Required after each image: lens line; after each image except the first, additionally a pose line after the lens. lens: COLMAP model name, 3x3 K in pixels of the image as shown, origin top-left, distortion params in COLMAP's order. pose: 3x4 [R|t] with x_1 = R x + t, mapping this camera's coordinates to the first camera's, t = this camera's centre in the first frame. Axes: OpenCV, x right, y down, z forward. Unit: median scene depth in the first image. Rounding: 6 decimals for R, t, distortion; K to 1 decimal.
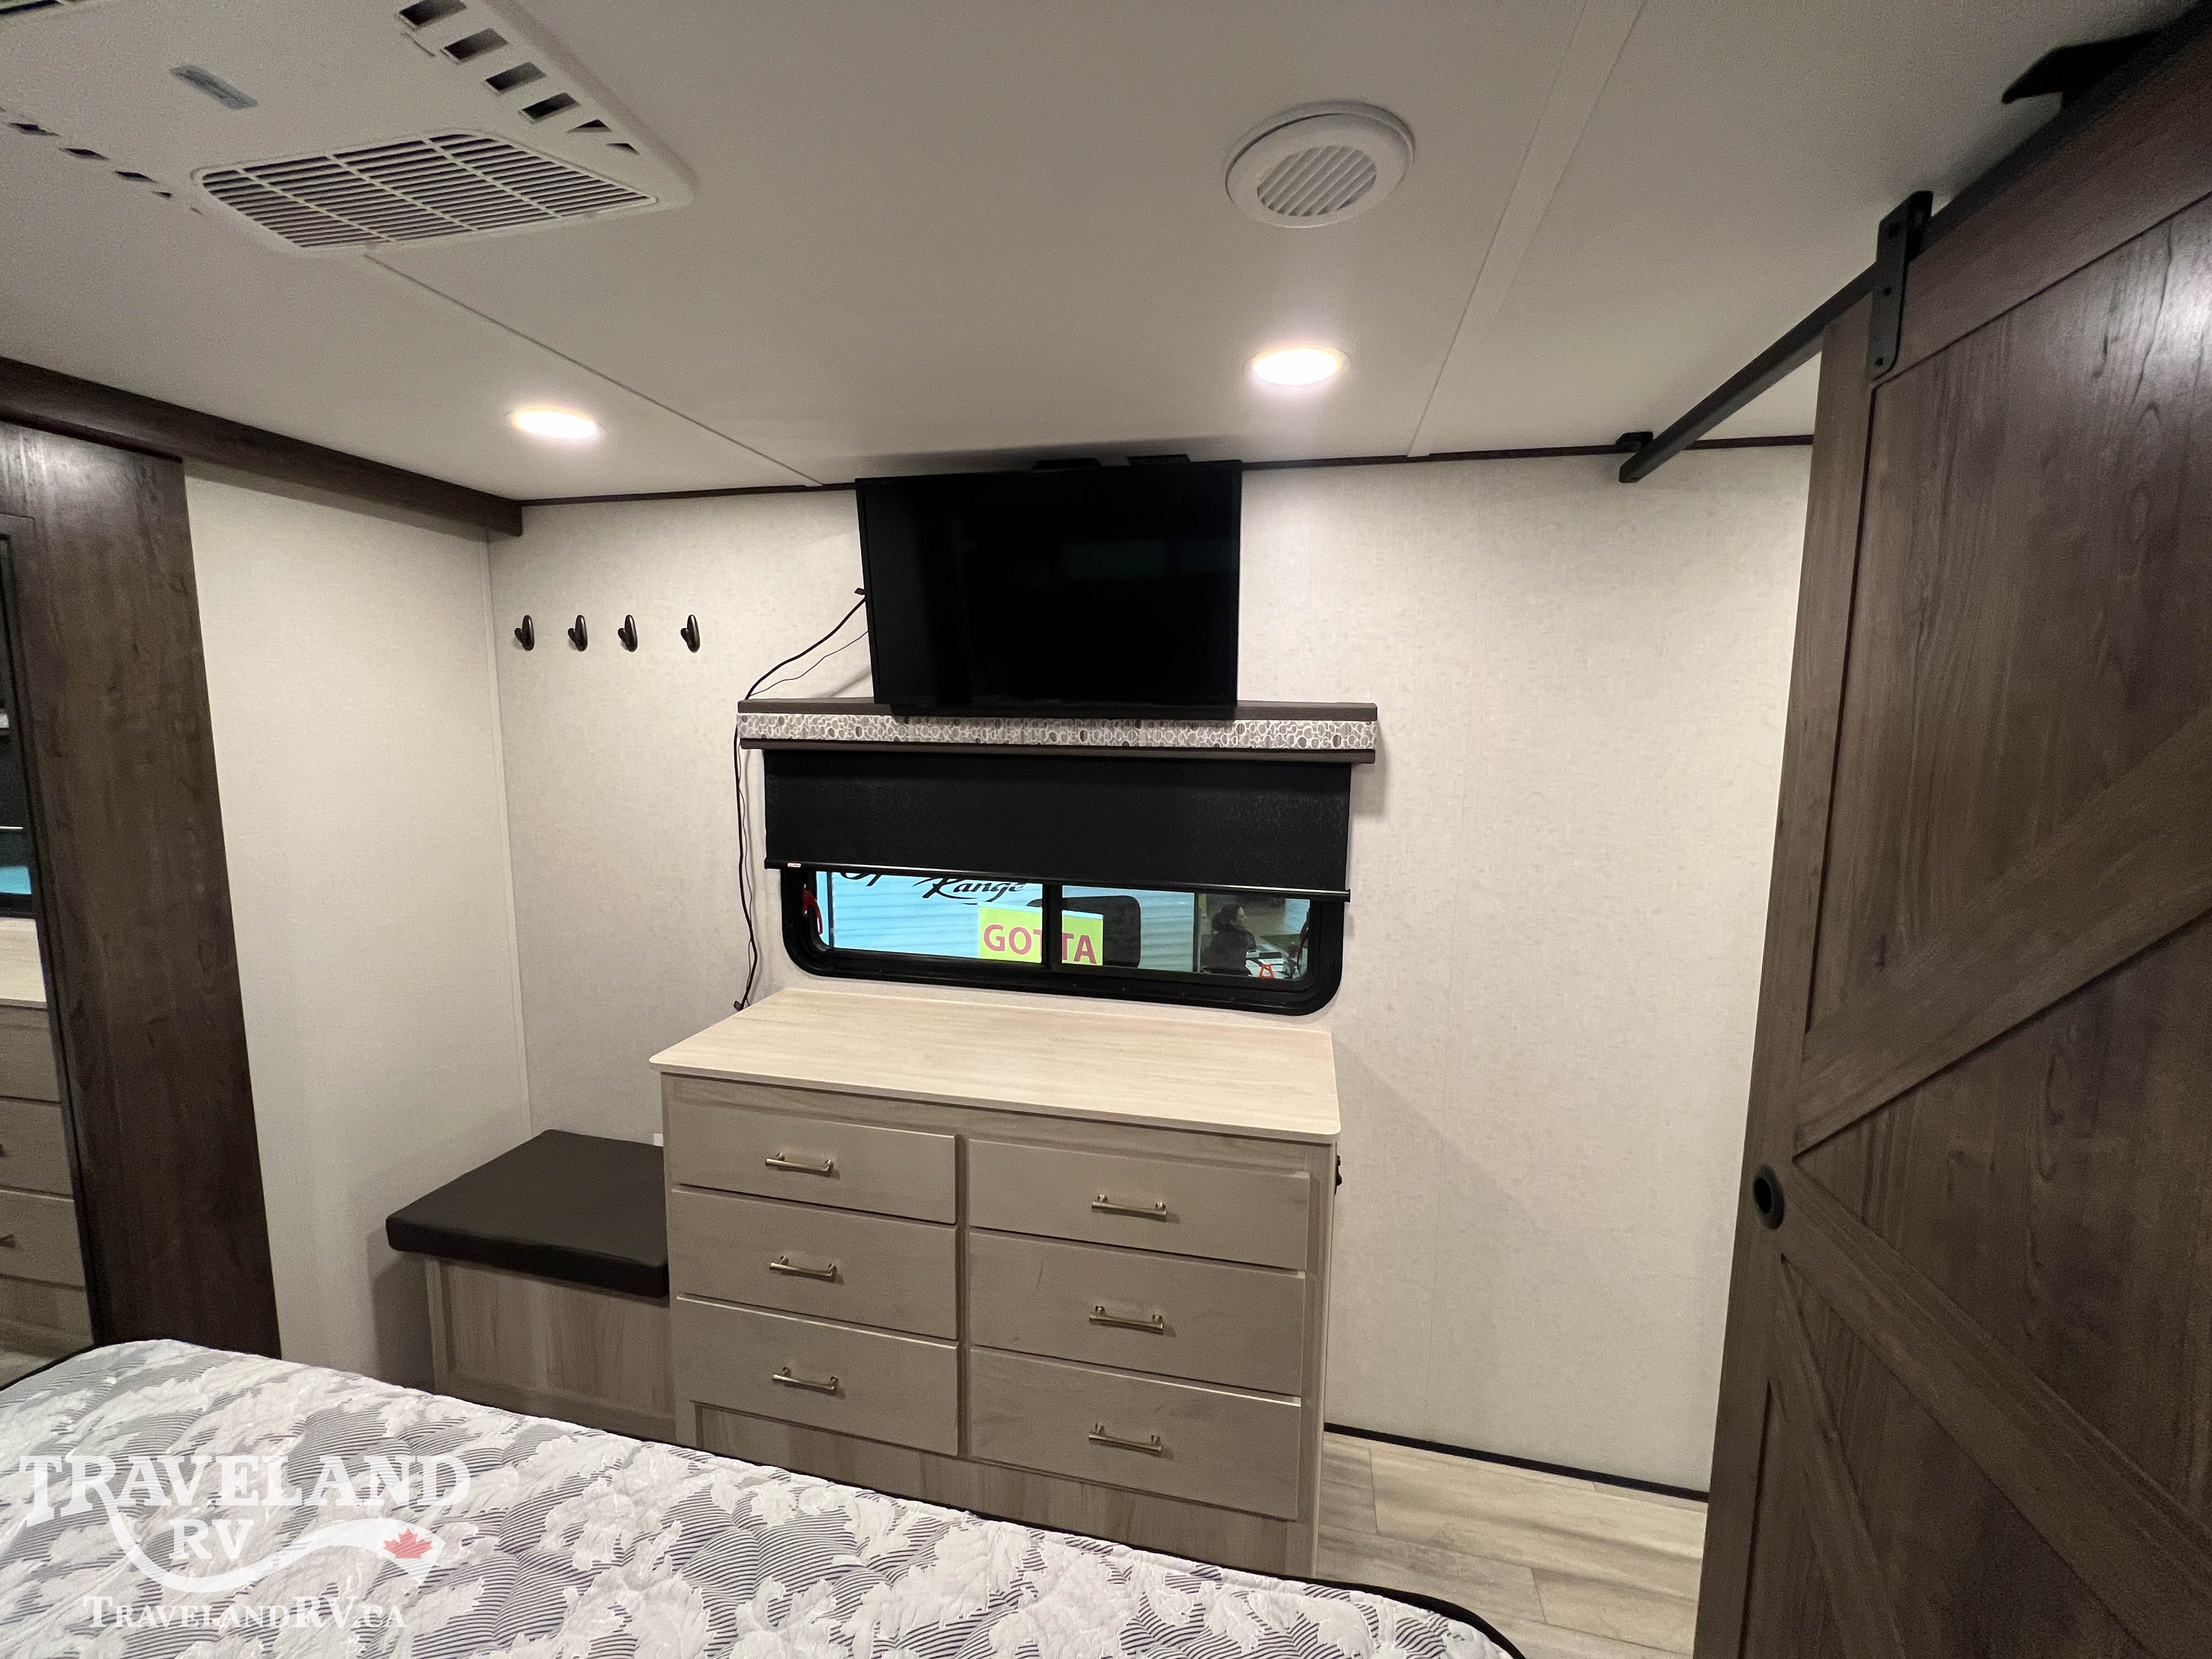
lens RADIAL K [[887.0, 0, 1098.8], [0, 887.0, 824.1], [0, 0, 1]] dist [-0.000415, 0.000218]
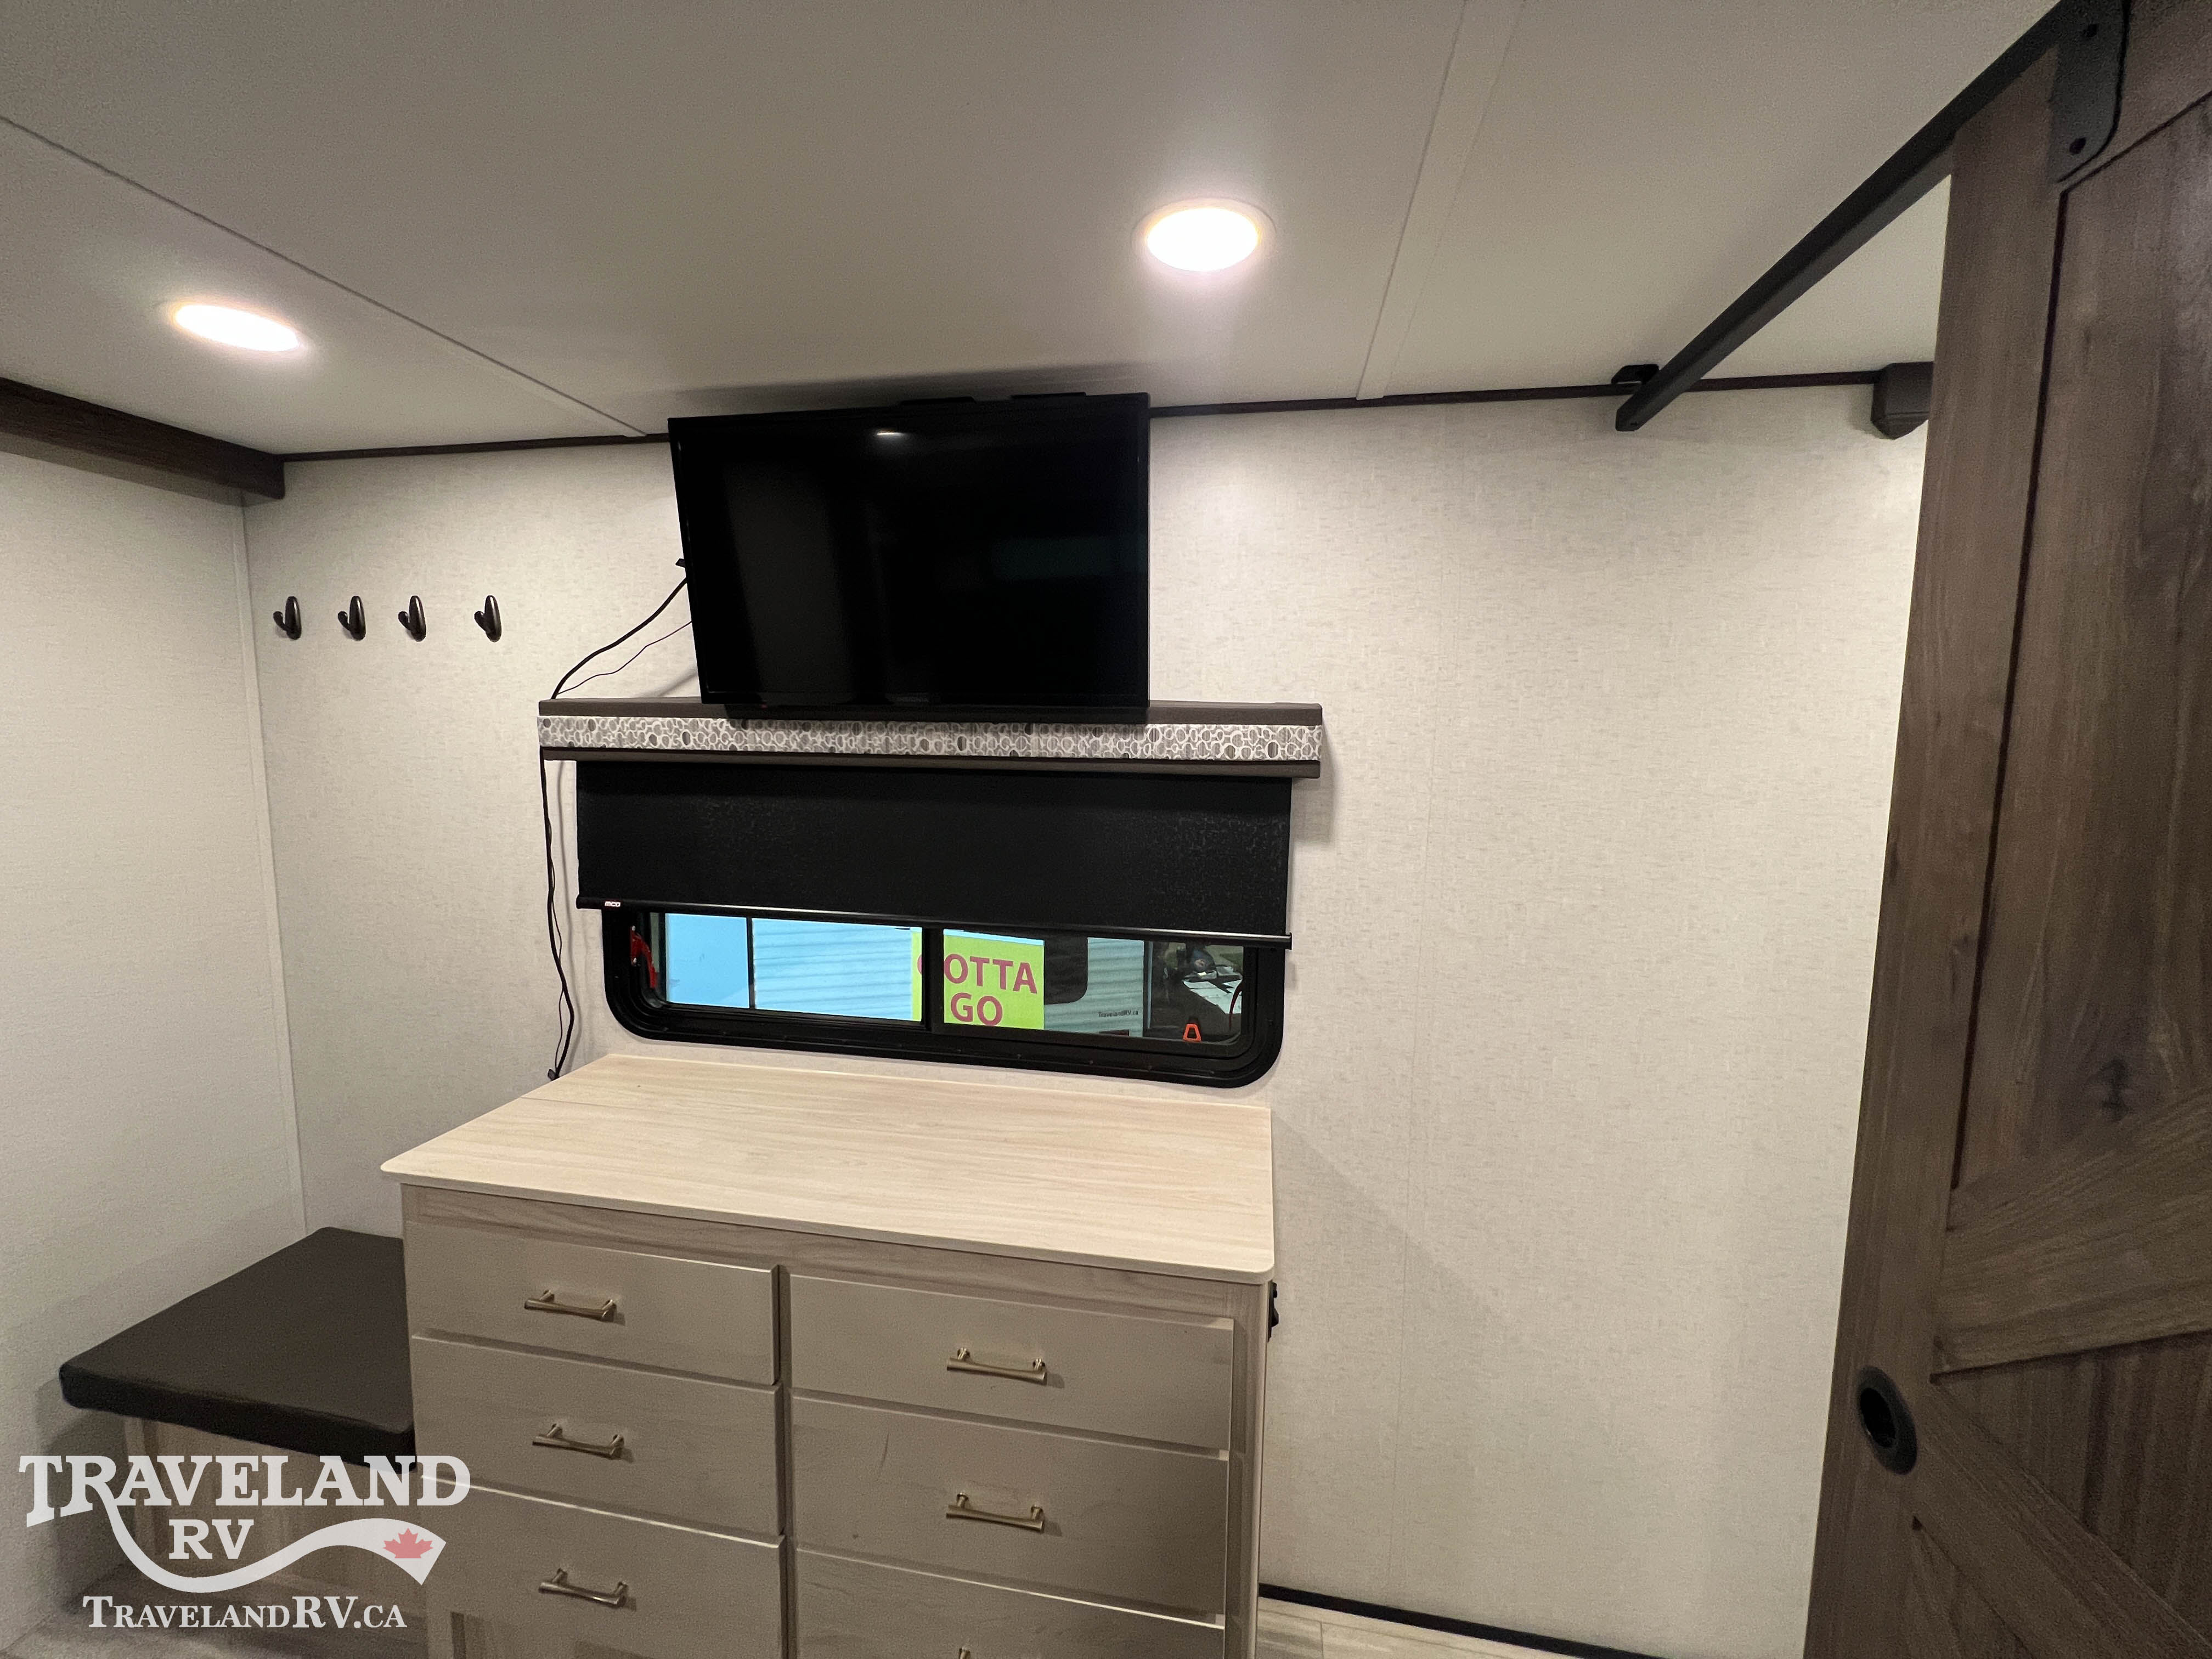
lens RADIAL K [[882.6, 0, 1100.8], [0, 882.6, 823.9], [0, 0, 1]] dist [-0.003368, 0.000546]
pose [[0.999153, -0.002010, 0.041107, 0.077119], [0.002708, 0.999853, -0.016939, -0.013399], [-0.041067, 0.017036, 0.999011, 0.202536]]
